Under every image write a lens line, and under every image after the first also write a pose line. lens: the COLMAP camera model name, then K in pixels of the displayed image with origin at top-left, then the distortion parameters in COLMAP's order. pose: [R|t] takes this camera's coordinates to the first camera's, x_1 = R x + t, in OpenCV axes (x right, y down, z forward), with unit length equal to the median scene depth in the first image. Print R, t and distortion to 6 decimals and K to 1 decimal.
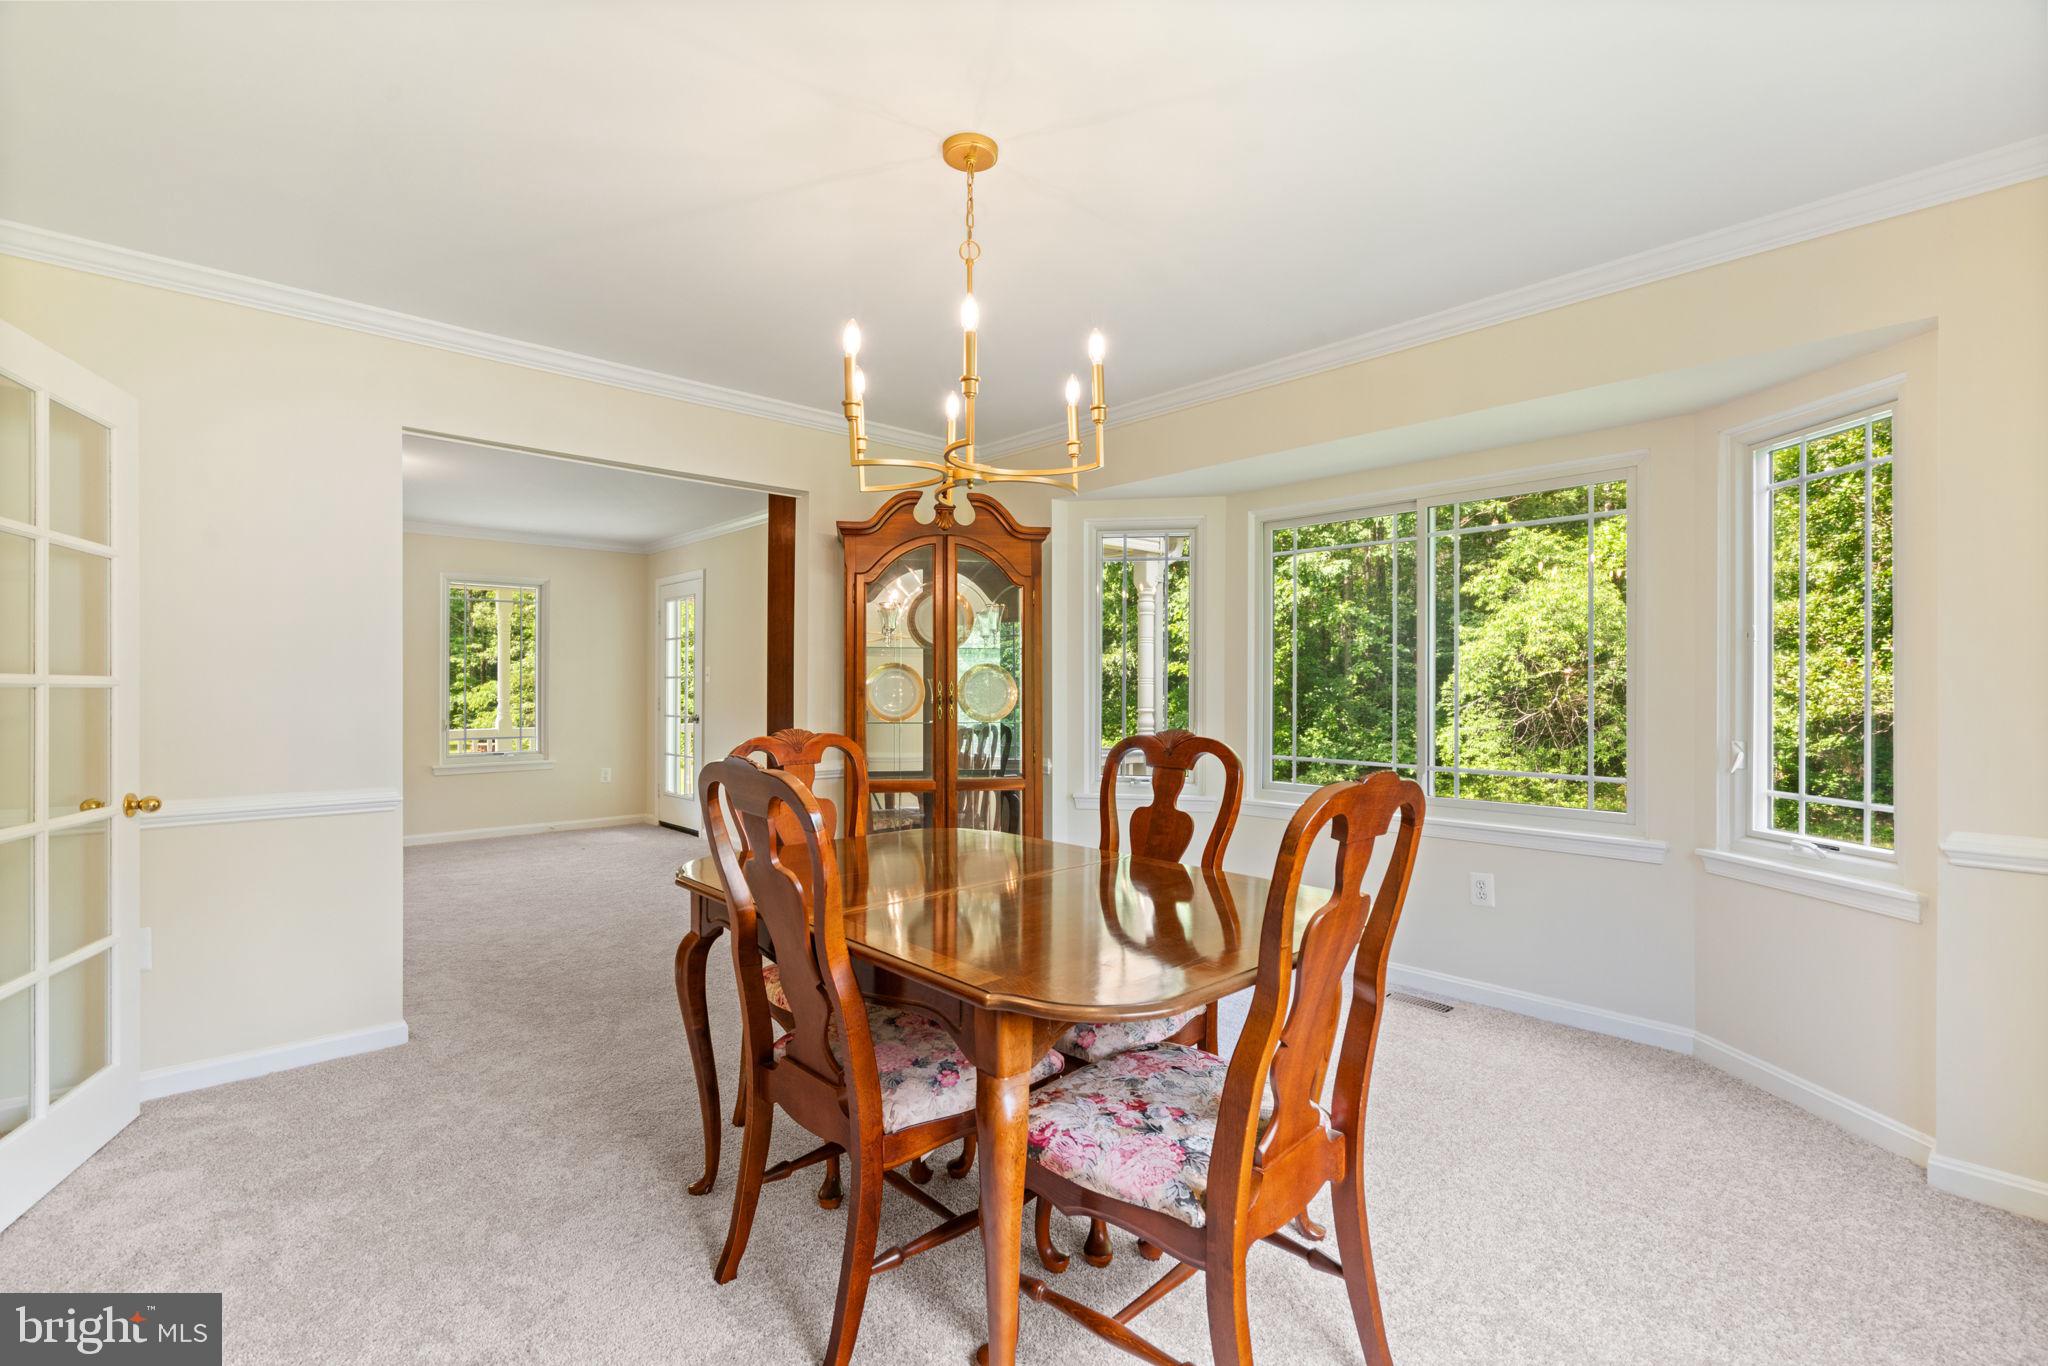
lens RADIAL K [[928.8, 0, 1020.3], [0, 928.8, 685.6], [0, 0, 1]] dist [-0.002906, 0.000605]
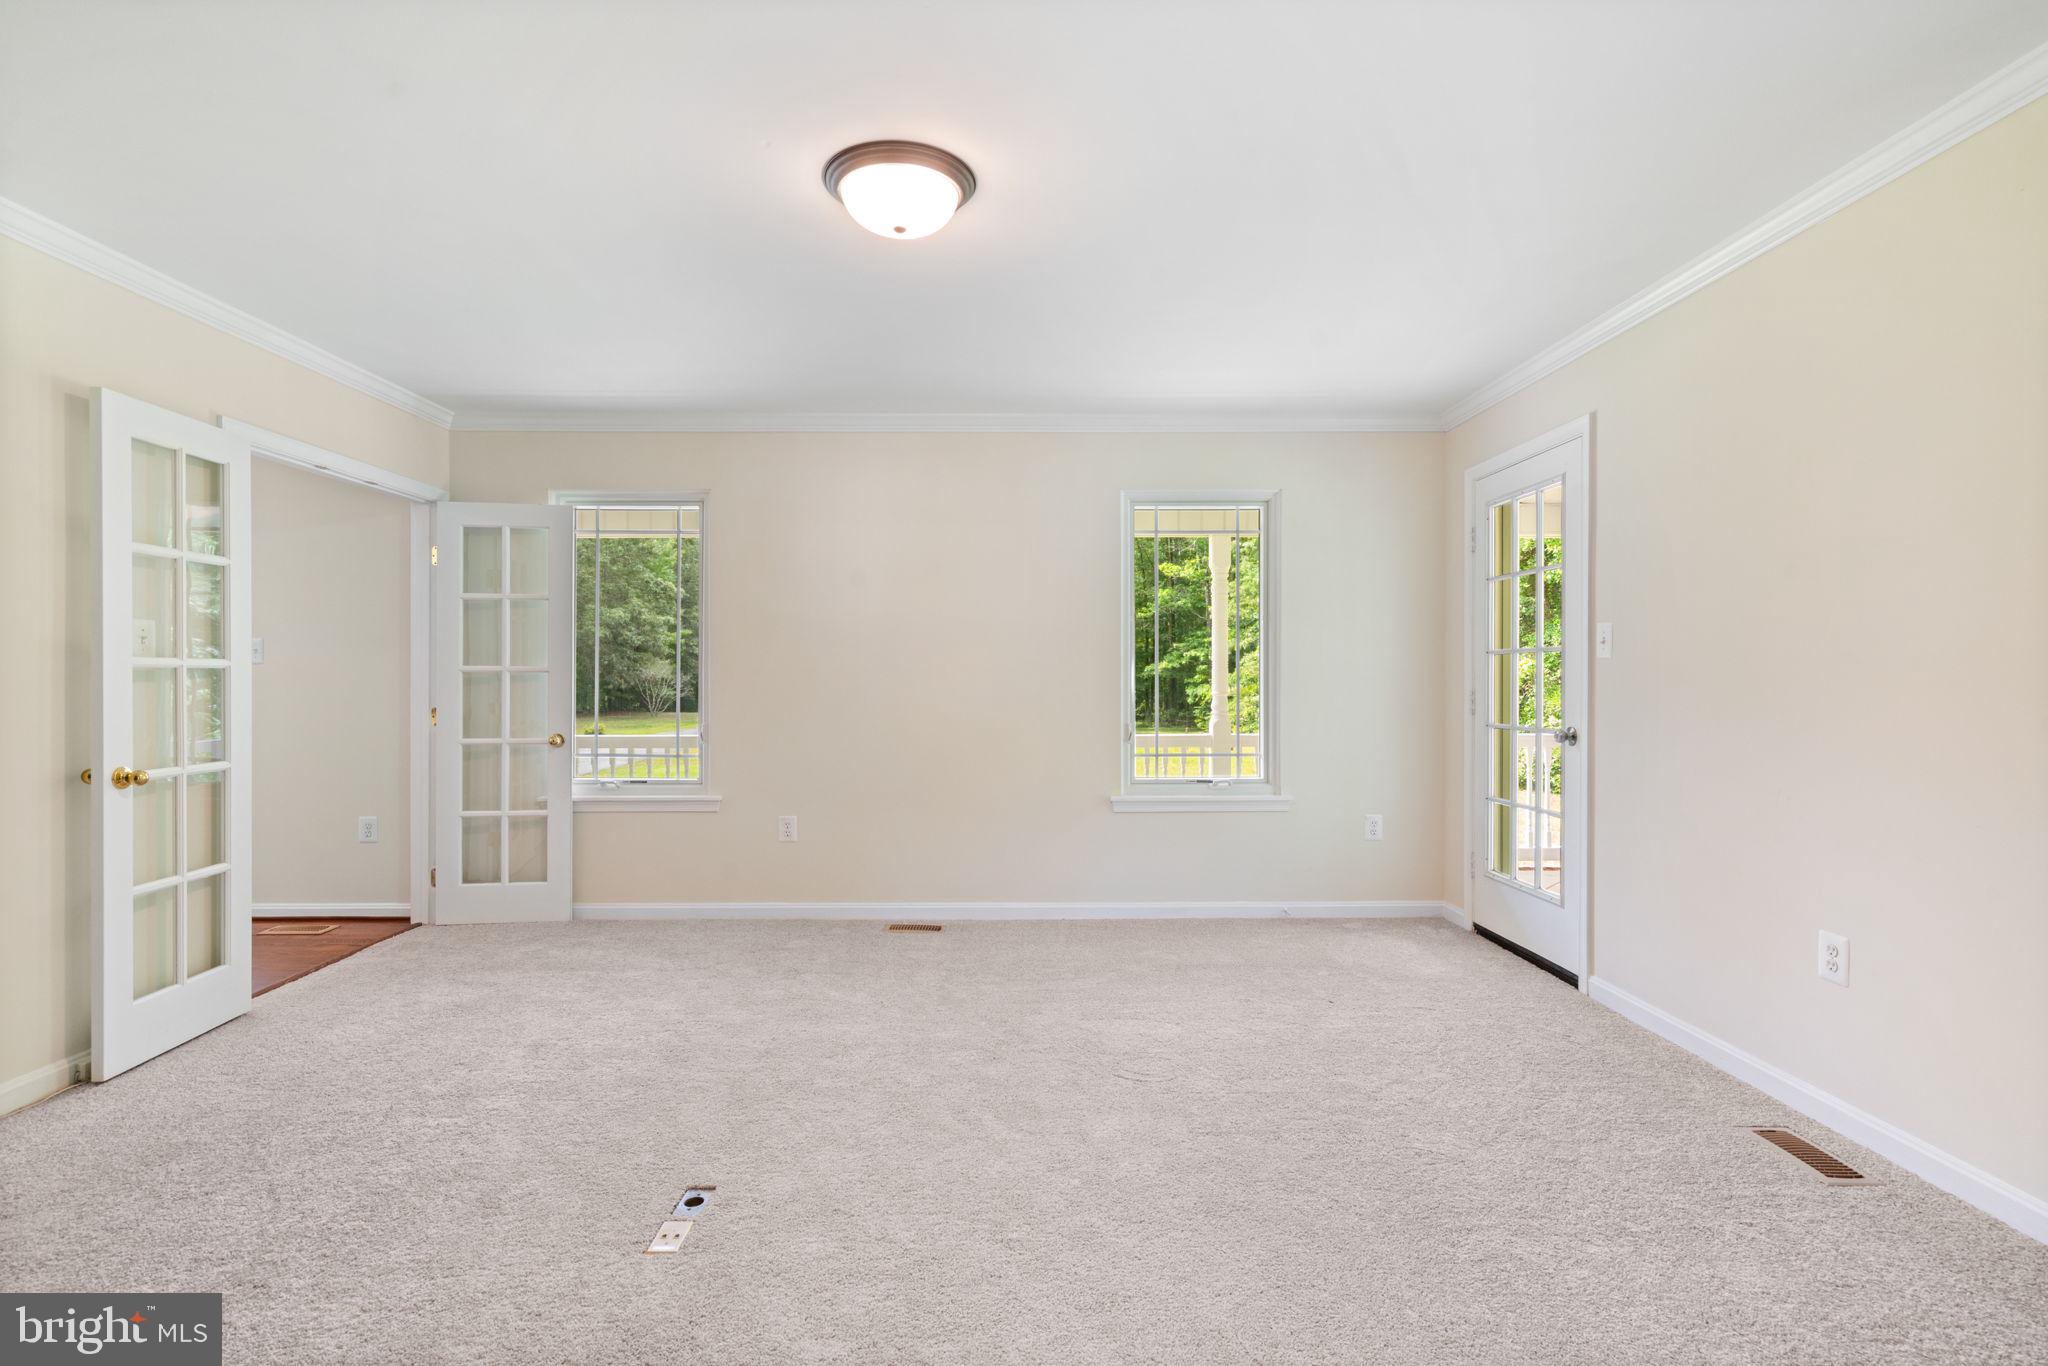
lens RADIAL K [[928.8, 0, 1020.3], [0, 928.8, 685.6], [0, 0, 1]] dist [-0.002906, 0.000605]
pose [[0.740289, -0.000713, -0.672288, -0.567399], [0.005311, 0.999974, 0.004788, 0.014974], [0.672267, -0.007115, 0.740274, 1.098482]]
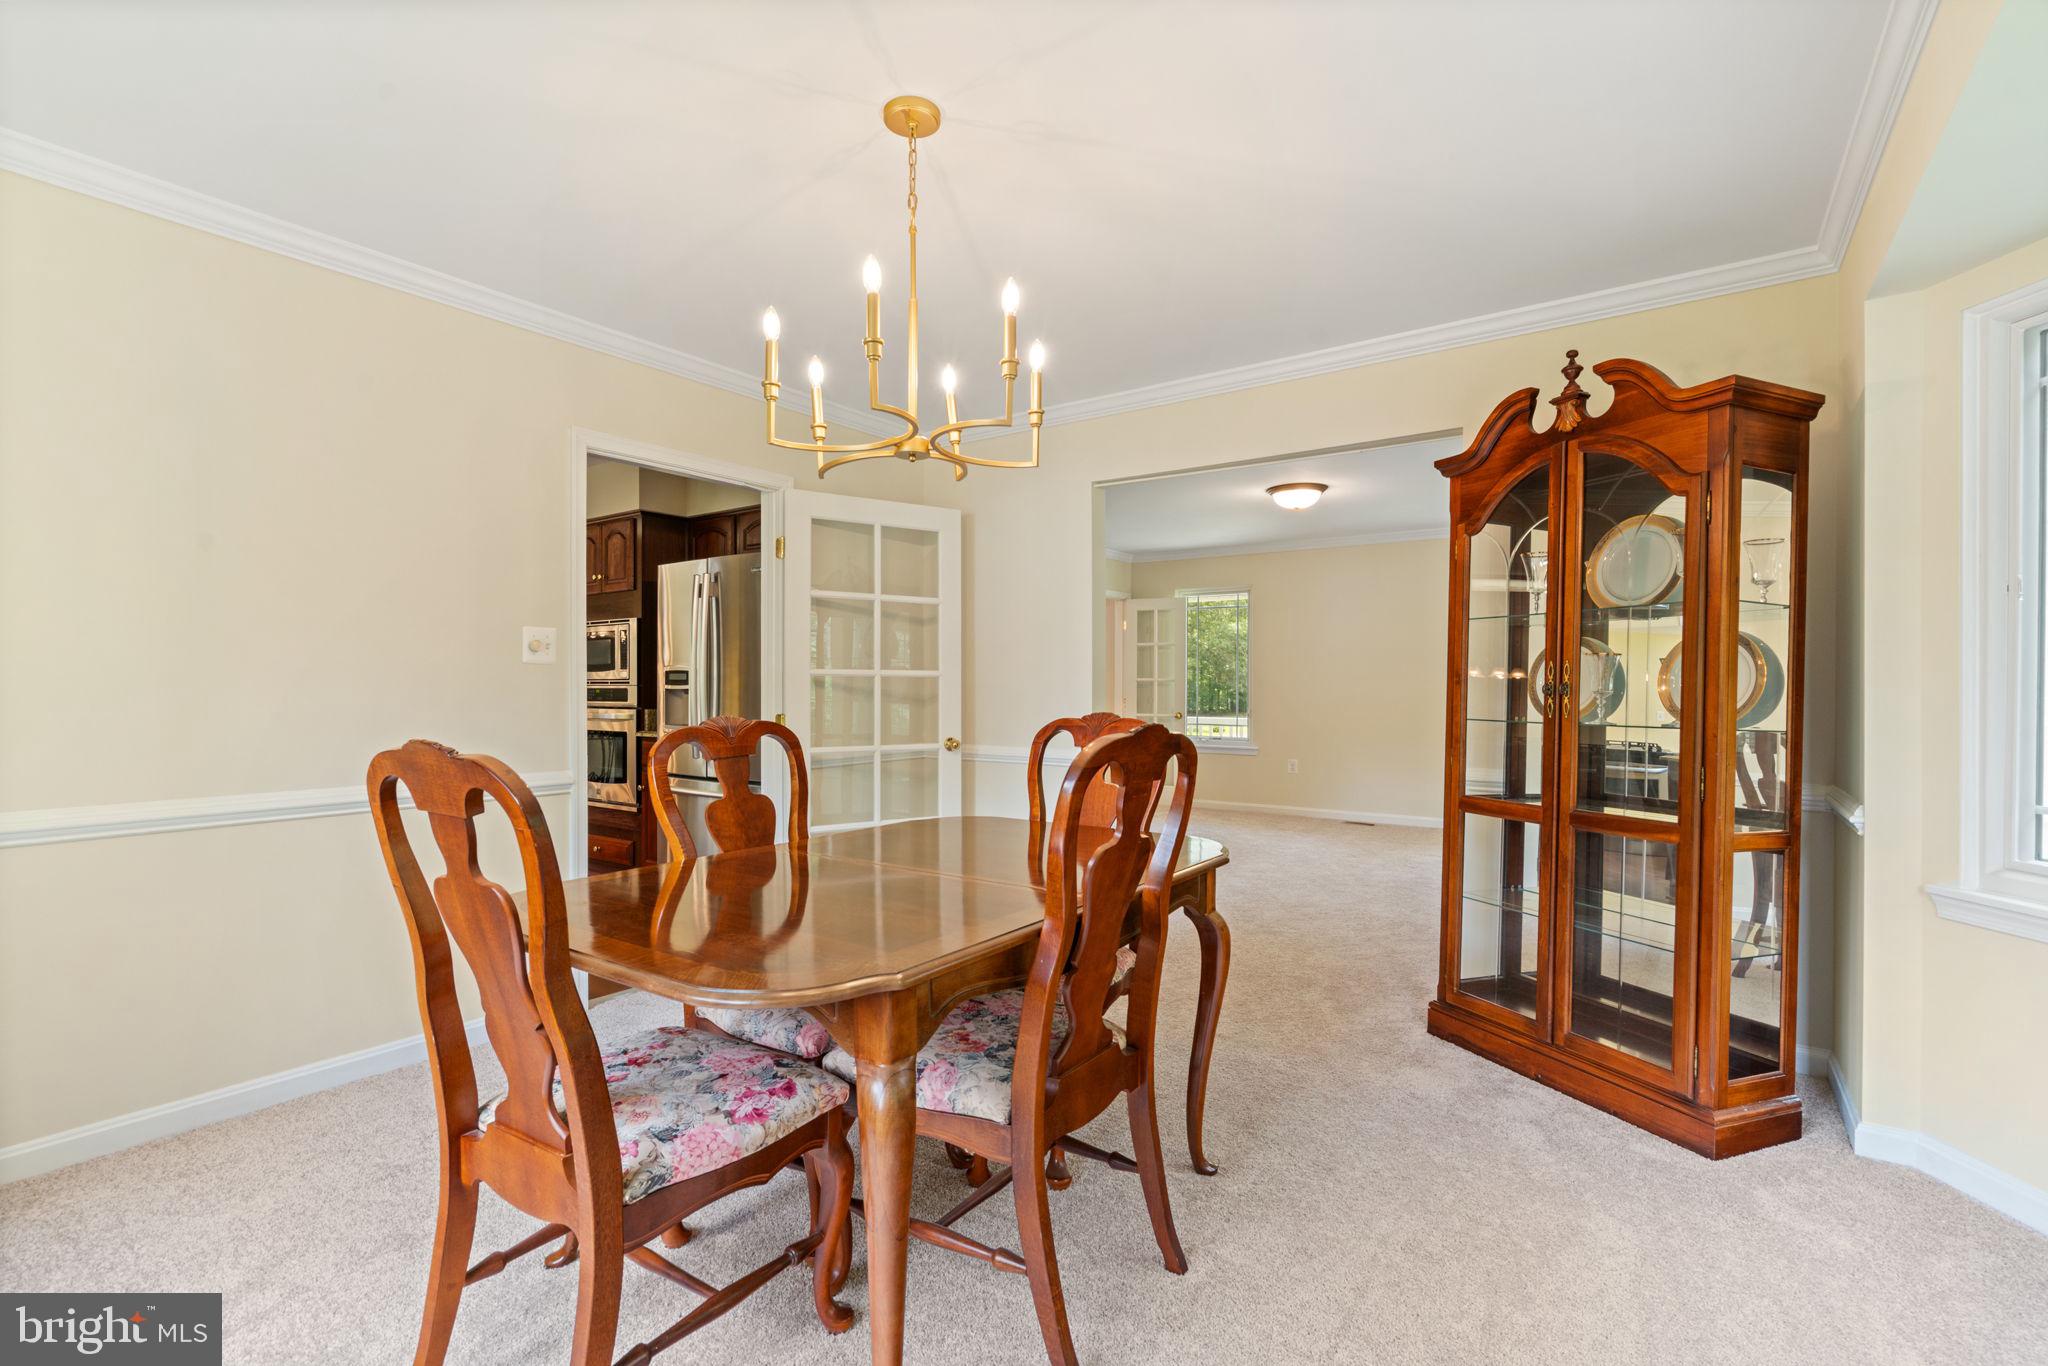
lens RADIAL K [[928.8, 0, 1020.3], [0, 928.8, 685.6], [0, 0, 1]] dist [-0.002906, 0.000605]
pose [[0.193640, -0.003529, -0.981066, 0.651991], [0.002024, 0.999993, -0.003198, 0.019674], [0.981071, -0.001366, 0.193646, 0.648831]]
